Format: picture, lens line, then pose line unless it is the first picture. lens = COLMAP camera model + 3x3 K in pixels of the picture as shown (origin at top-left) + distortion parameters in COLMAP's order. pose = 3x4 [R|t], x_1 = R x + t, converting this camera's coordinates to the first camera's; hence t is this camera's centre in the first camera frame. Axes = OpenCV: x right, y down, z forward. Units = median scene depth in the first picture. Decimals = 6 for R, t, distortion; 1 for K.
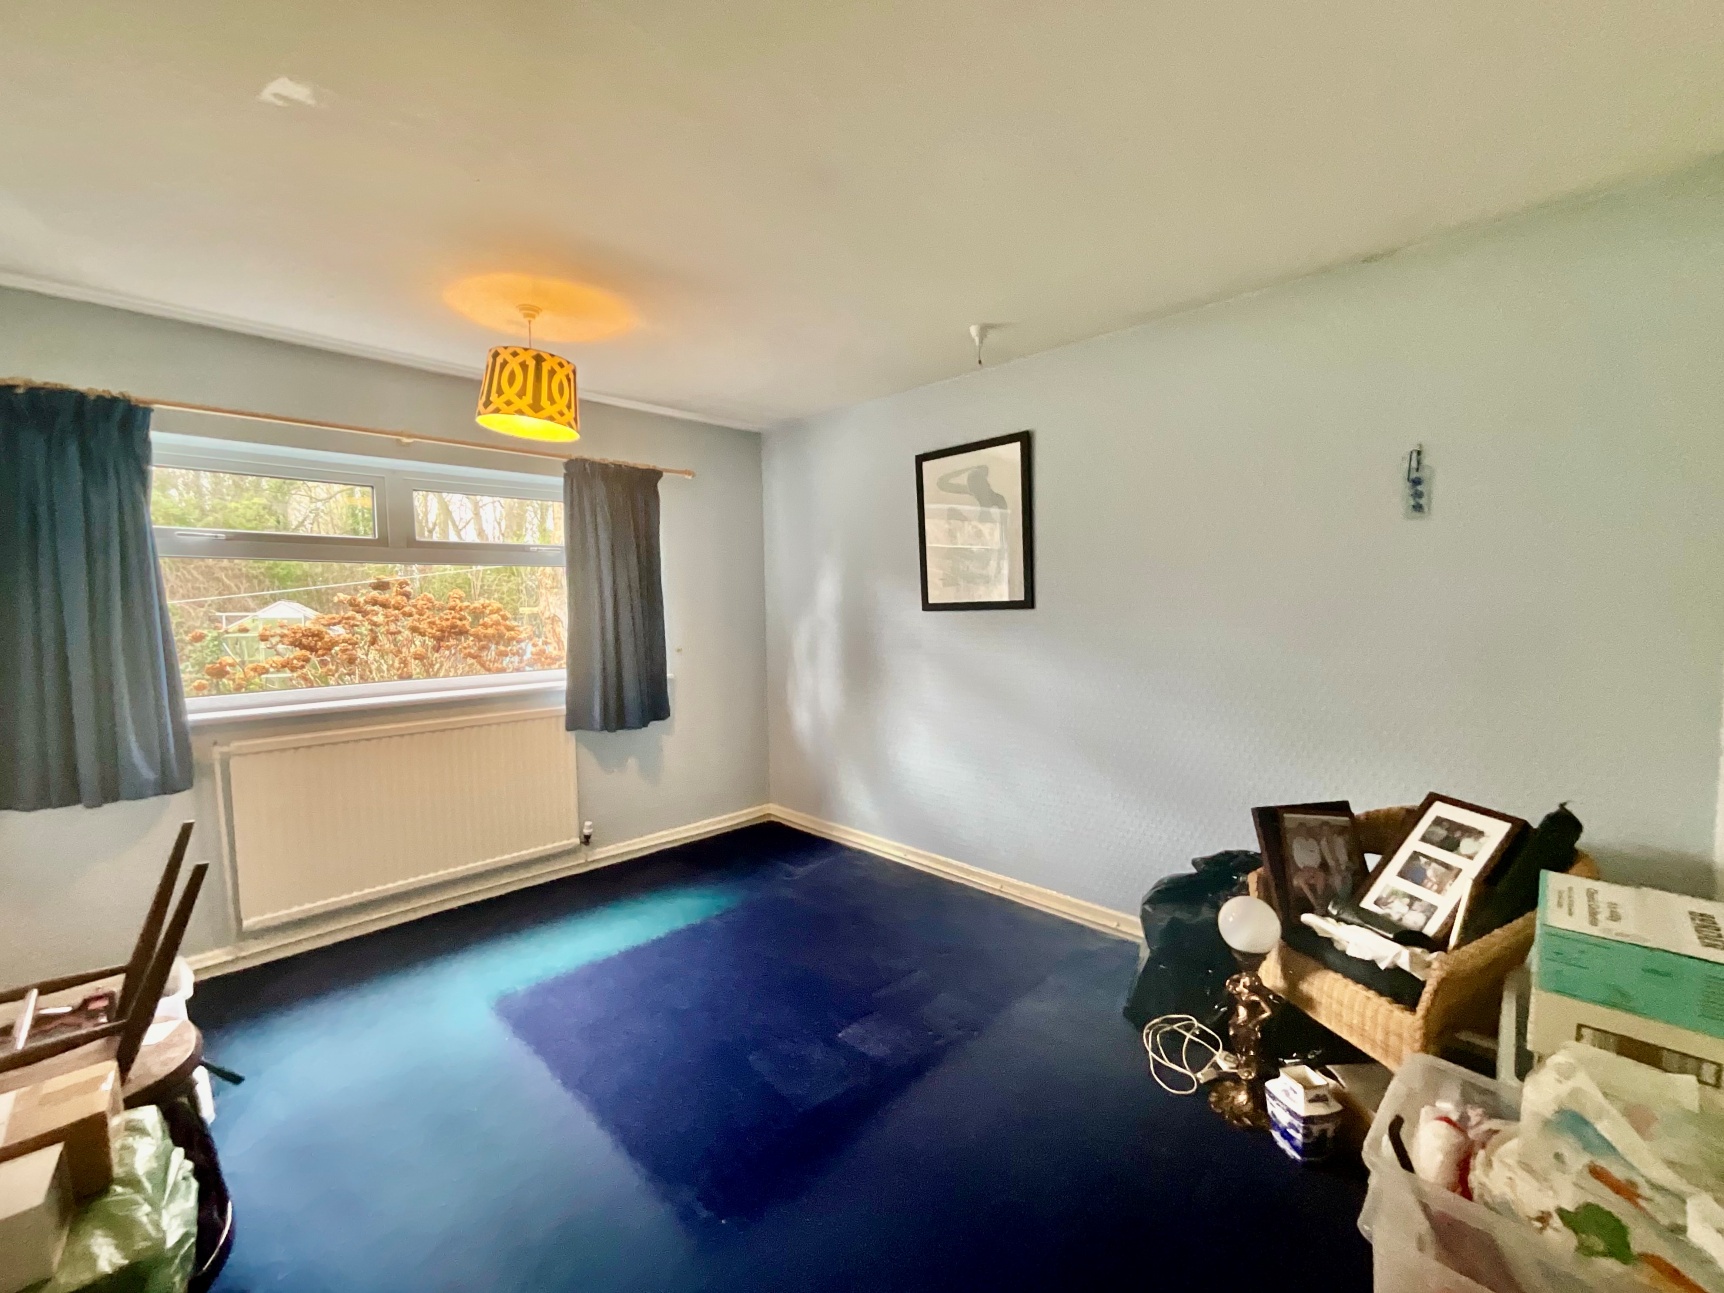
lens RADIAL K [[692.6, 0, 846.3], [0, 692.6, 640.6], [0, 0, 1]] dist [0.001713, 0.000144]
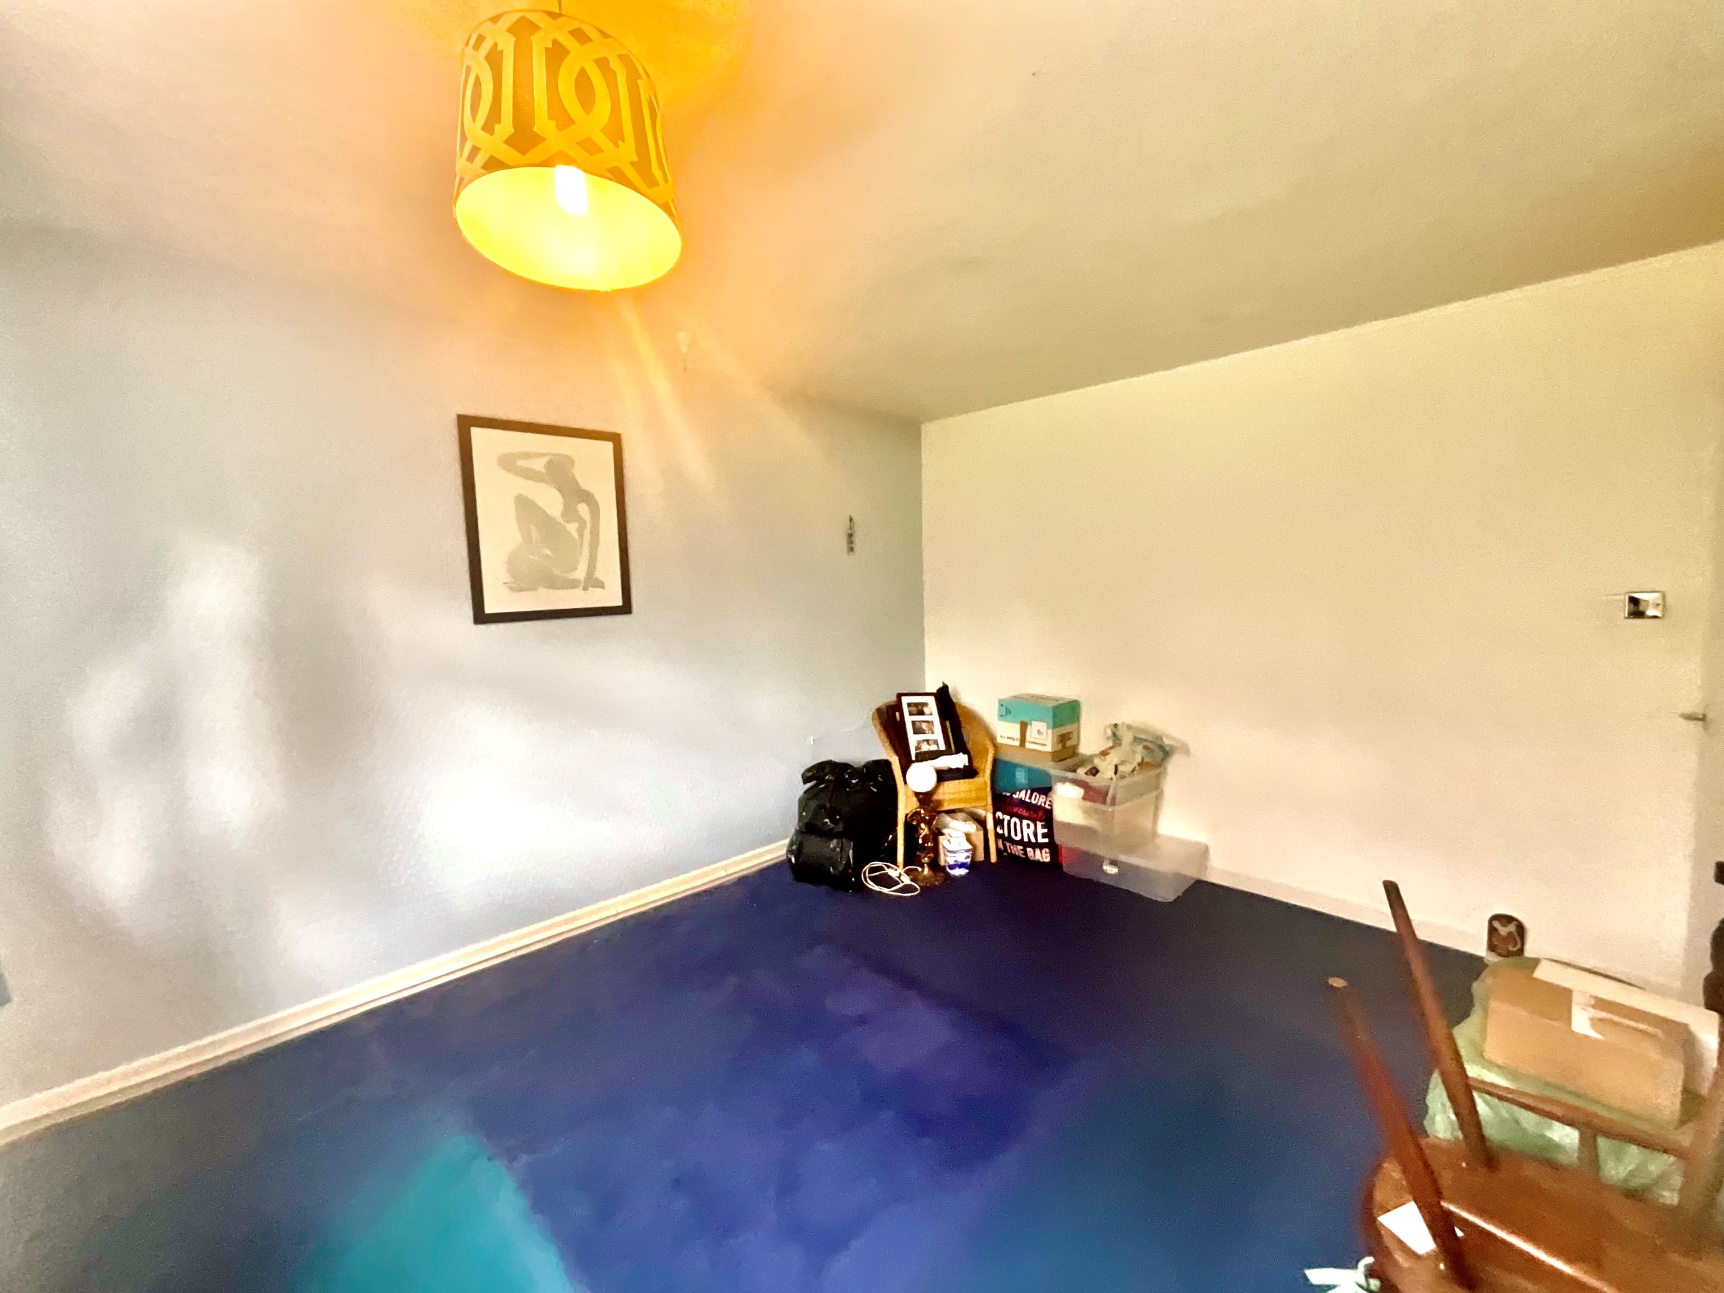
lens RADIAL K [[692.6, 0, 846.3], [0, 692.6, 640.6], [0, 0, 1]] dist [0.001713, 0.000144]
pose [[0.036488, -0.063544, 0.997312, -0.690379], [0.085653, 0.994503, 0.060231, -0.039825], [-0.995657, 0.083225, 0.041730, 0.628006]]
